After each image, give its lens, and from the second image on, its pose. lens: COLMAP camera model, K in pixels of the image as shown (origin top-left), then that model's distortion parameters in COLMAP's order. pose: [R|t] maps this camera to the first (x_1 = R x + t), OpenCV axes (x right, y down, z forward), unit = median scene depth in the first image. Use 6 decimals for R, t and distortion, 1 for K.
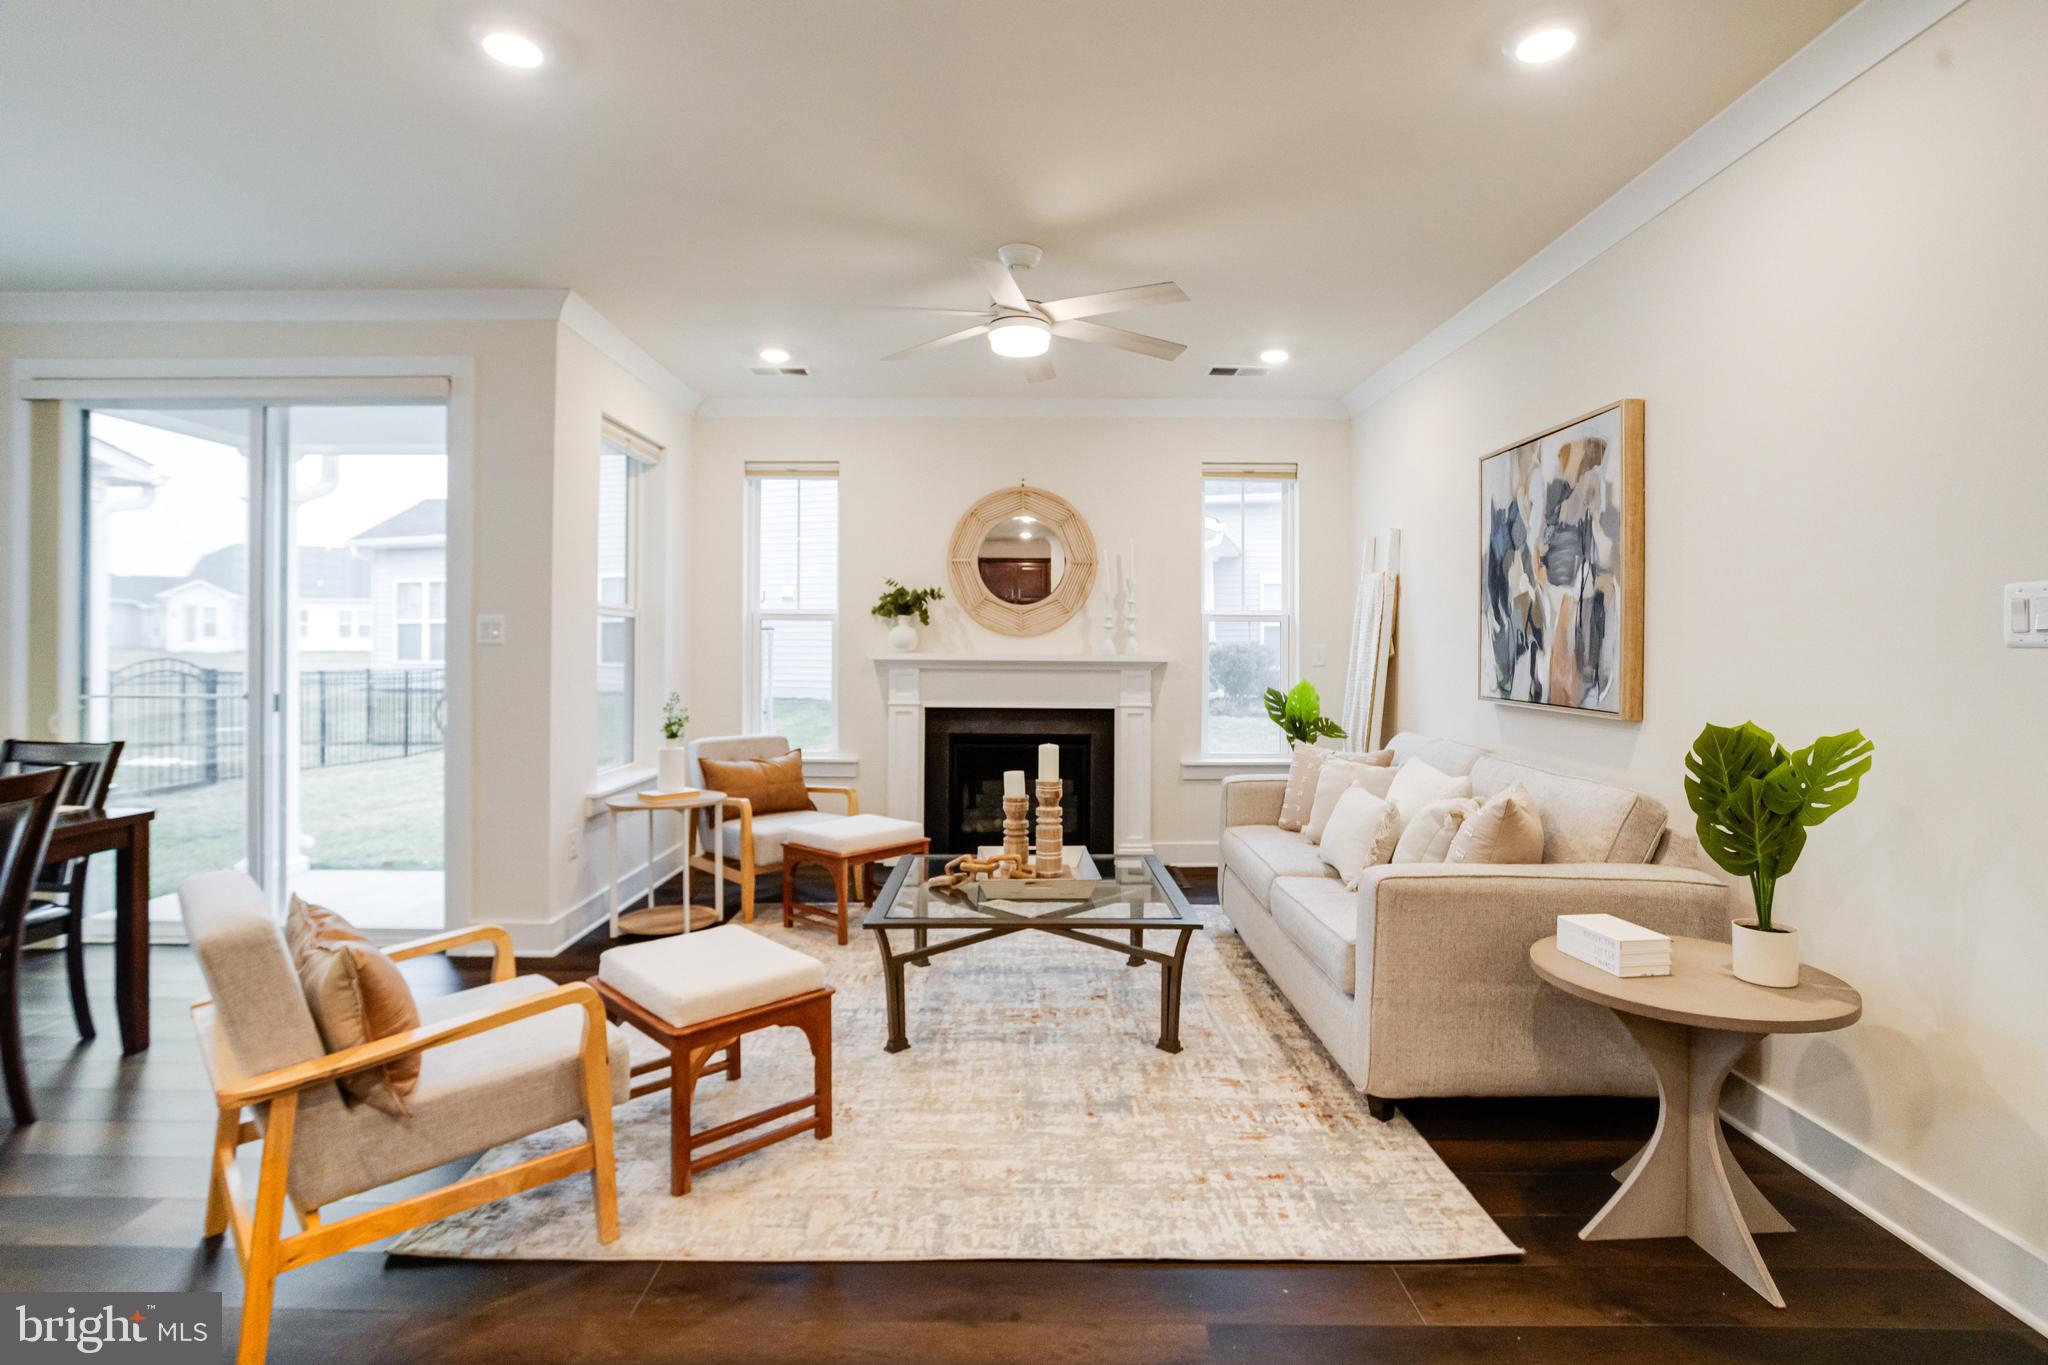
lens RADIAL K [[1016.6, 0, 1026.2], [0, 1016.6, 645.1], [0, 0, 1]] dist [-0.050188, 0.028786]
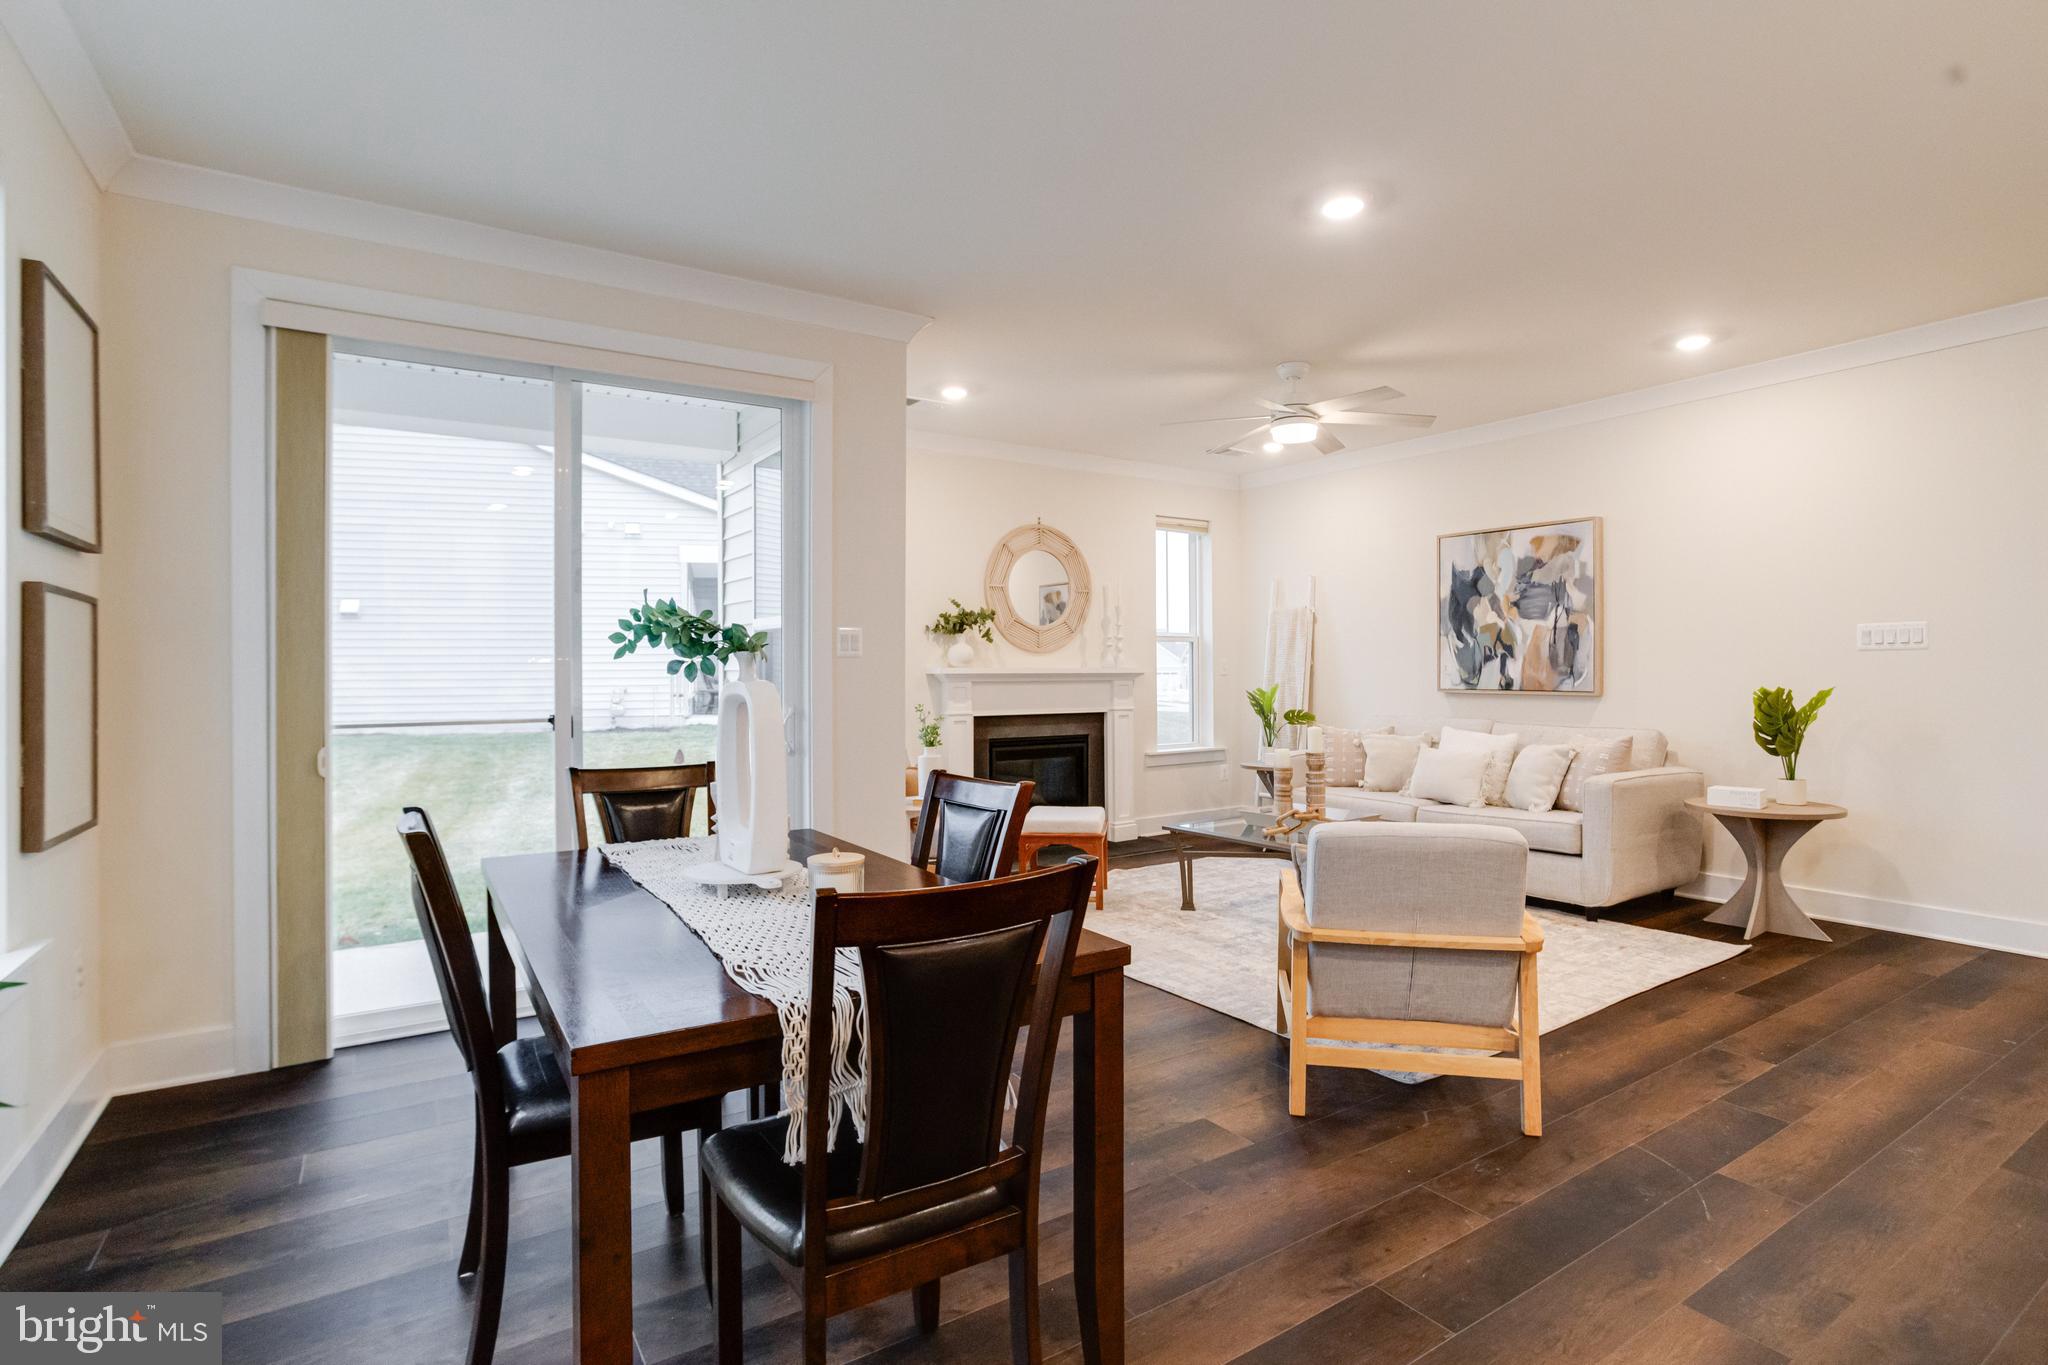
lens RADIAL K [[1002.2, 0, 1029.5], [0, 1002.2, 672.0], [0, 0, 1]] dist [-0.030319, 0.000344]
pose [[0.828788, -0.010715, 0.559460, -1.006040], [0.009457, 0.999942, 0.005142, 0.011378], [-0.559483, 0.001029, 0.828841, 0.079743]]
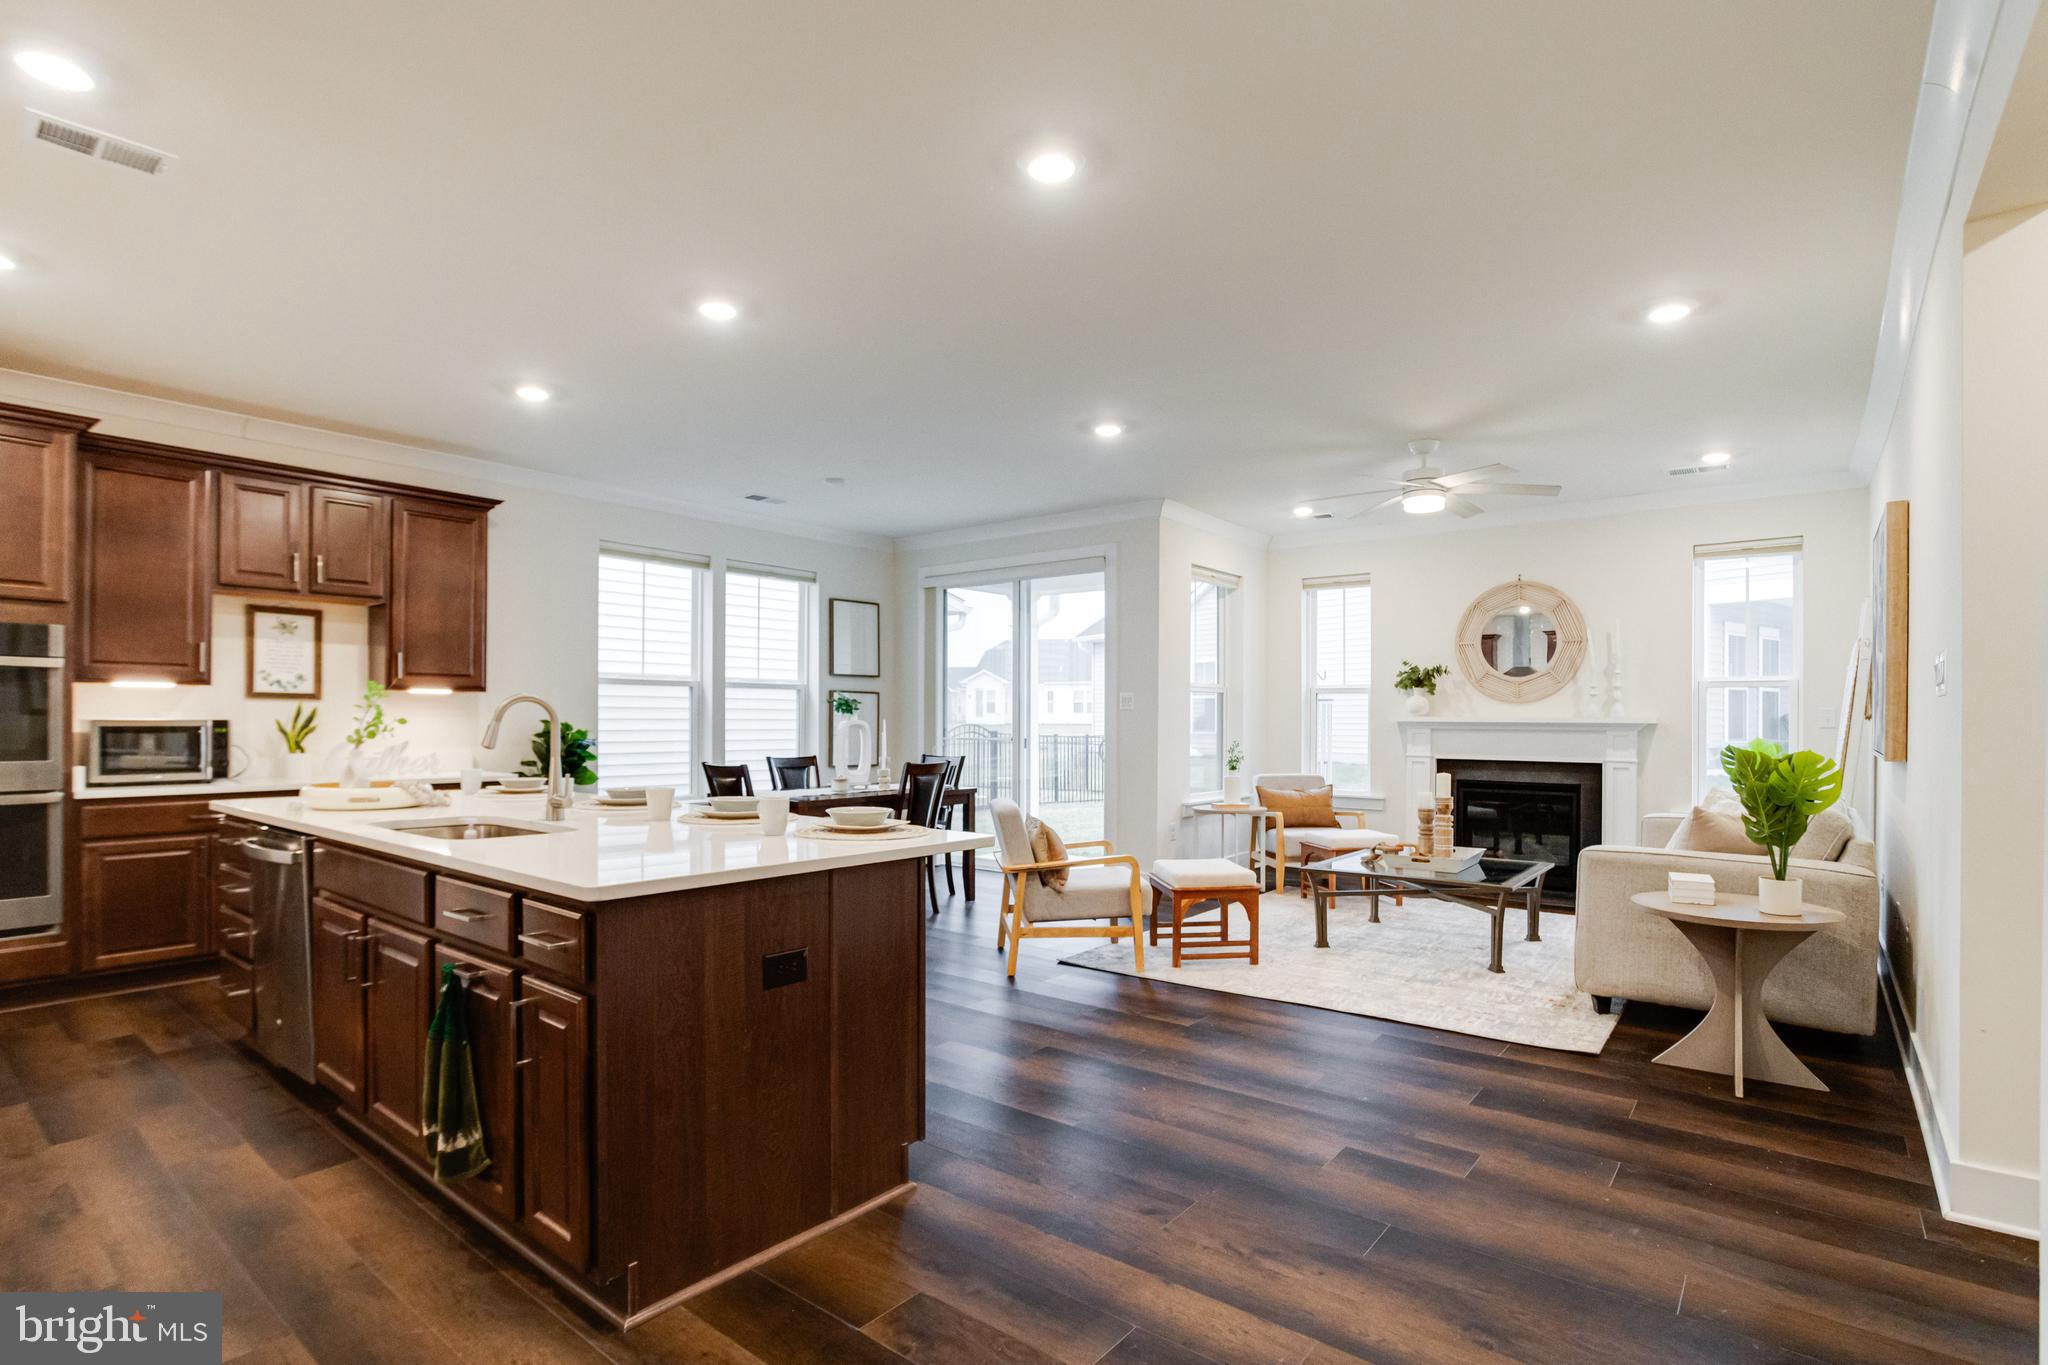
lens RADIAL K [[972.5, 0, 1031.4], [0, 972.5, 718.1], [0, 0, 1]] dist [-0.001416, 0.000024]
pose [[0.799545, -0.001105, -0.600605, 0.356028], [0.000938, 0.999999, -0.000592, 0.015336], [0.600605, -0.000090, 0.799546, -0.453602]]
